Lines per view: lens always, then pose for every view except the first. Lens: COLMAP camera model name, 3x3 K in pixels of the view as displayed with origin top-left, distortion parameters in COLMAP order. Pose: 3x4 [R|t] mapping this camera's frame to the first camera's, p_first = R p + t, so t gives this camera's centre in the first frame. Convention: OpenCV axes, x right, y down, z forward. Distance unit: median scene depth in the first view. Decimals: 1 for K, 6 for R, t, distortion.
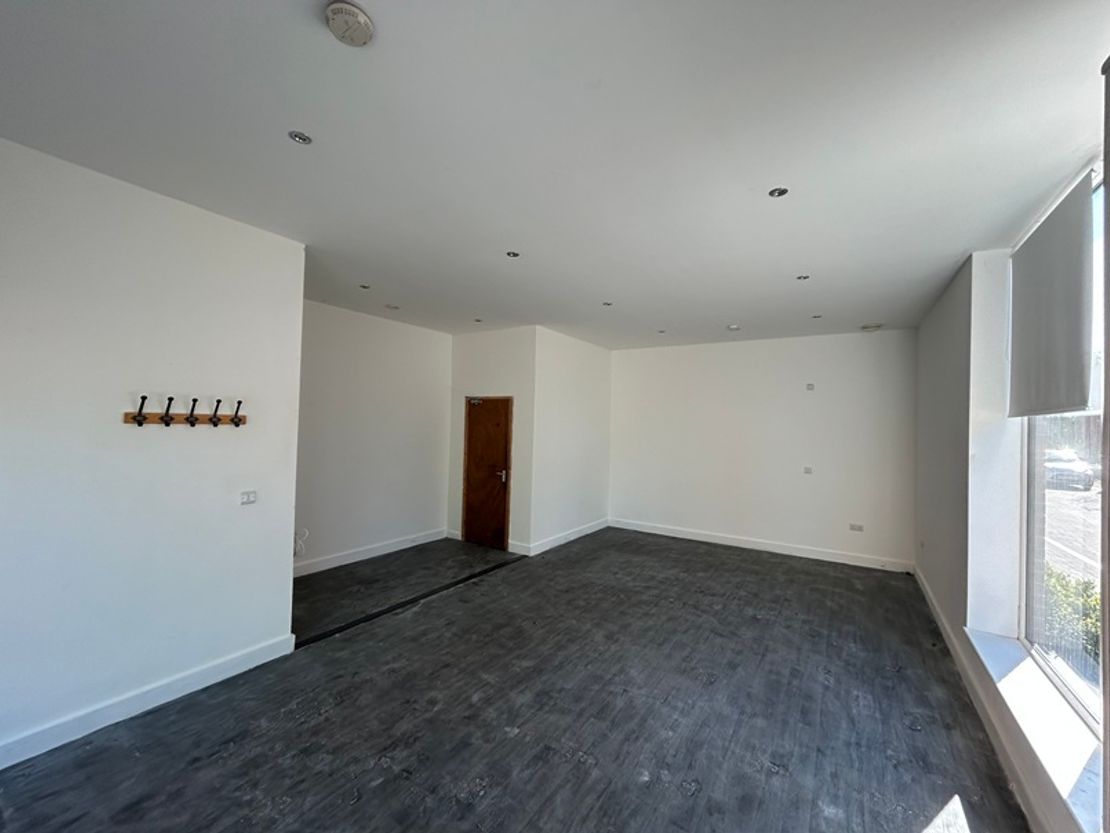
lens RADIAL K [[452.6, 0, 551.6], [0, 452.6, 415.6], [0, 0, 1]] dist [-0.001944, 0.000466]
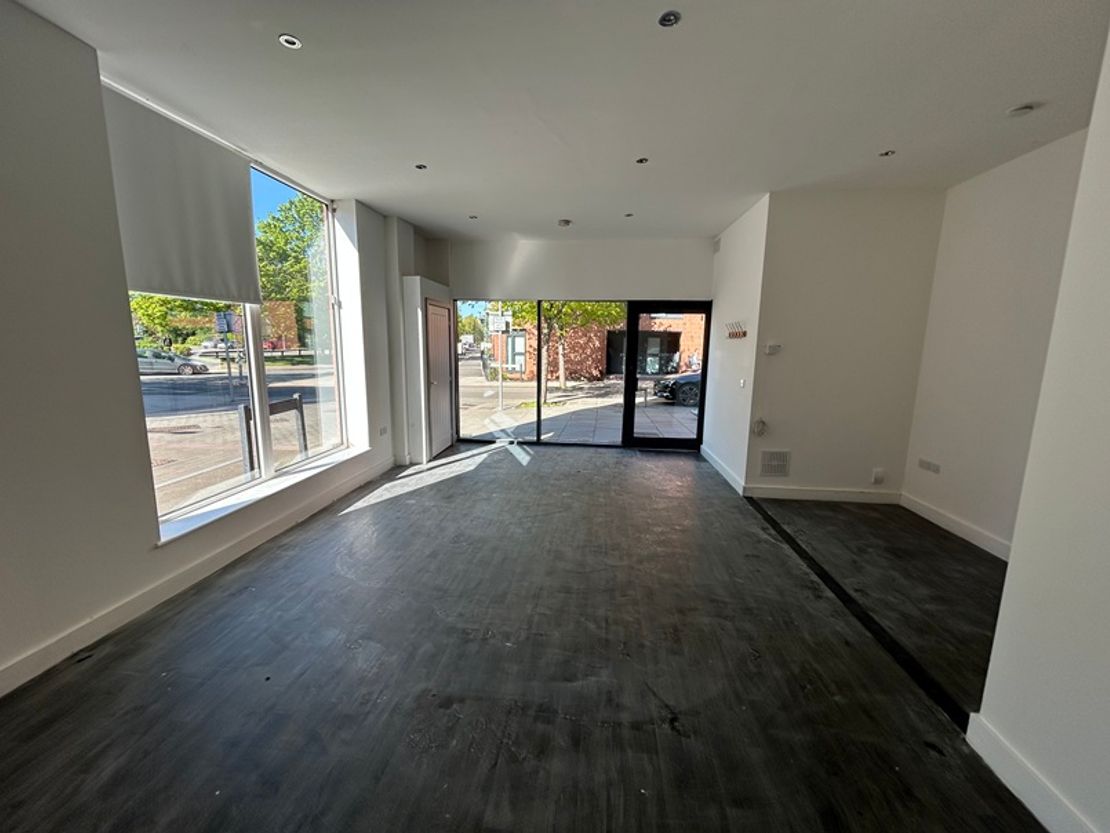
lens RADIAL K [[452.6, 0, 551.6], [0, 452.6, 415.6], [0, 0, 1]] dist [-0.001944, 0.000466]
pose [[-0.892325, 0.035058, -0.450031, 0.498179], [-0.028303, 0.990672, 0.133294, 0.076829], [0.450506, 0.131679, -0.883009, 1.612971]]
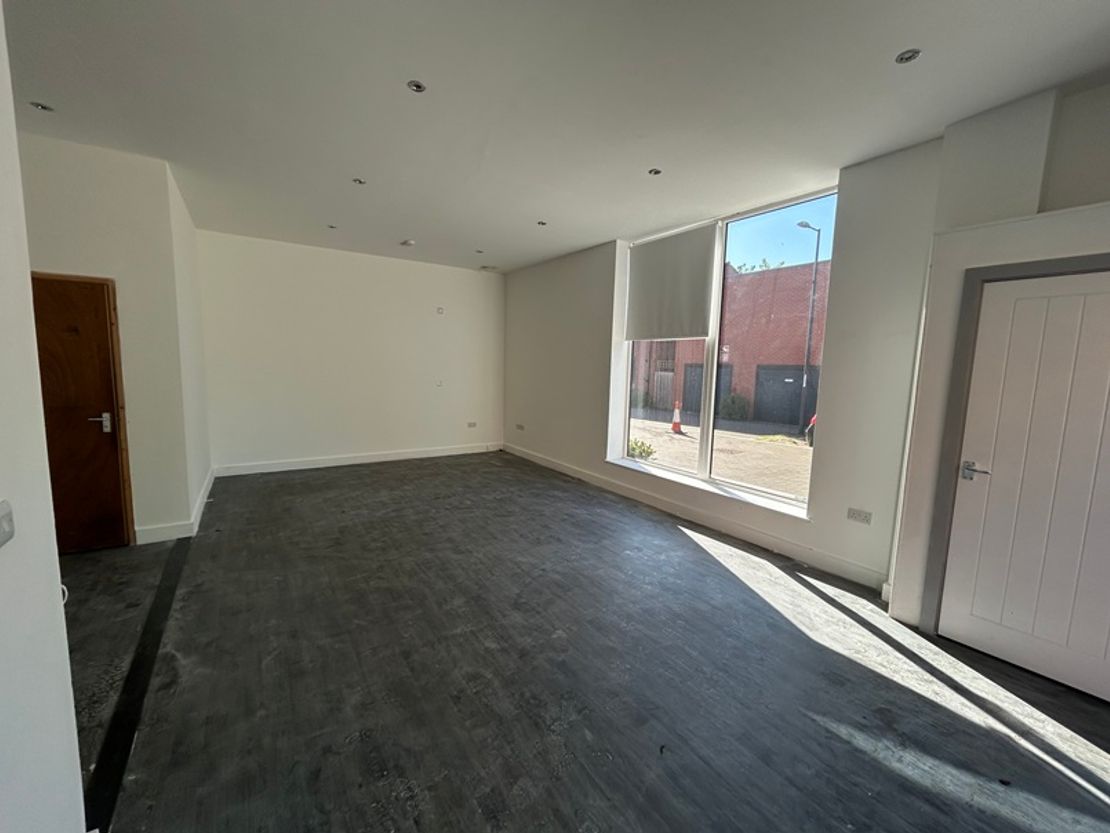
lens RADIAL K [[452.6, 0, 551.6], [0, 452.6, 415.6], [0, 0, 1]] dist [-0.001944, 0.000466]
pose [[0.393893, -0.119008, 0.911419, -0.603536], [-0.033543, 0.989061, 0.143642, 0.038573], [-0.918544, -0.087151, 0.385593, 0.412944]]
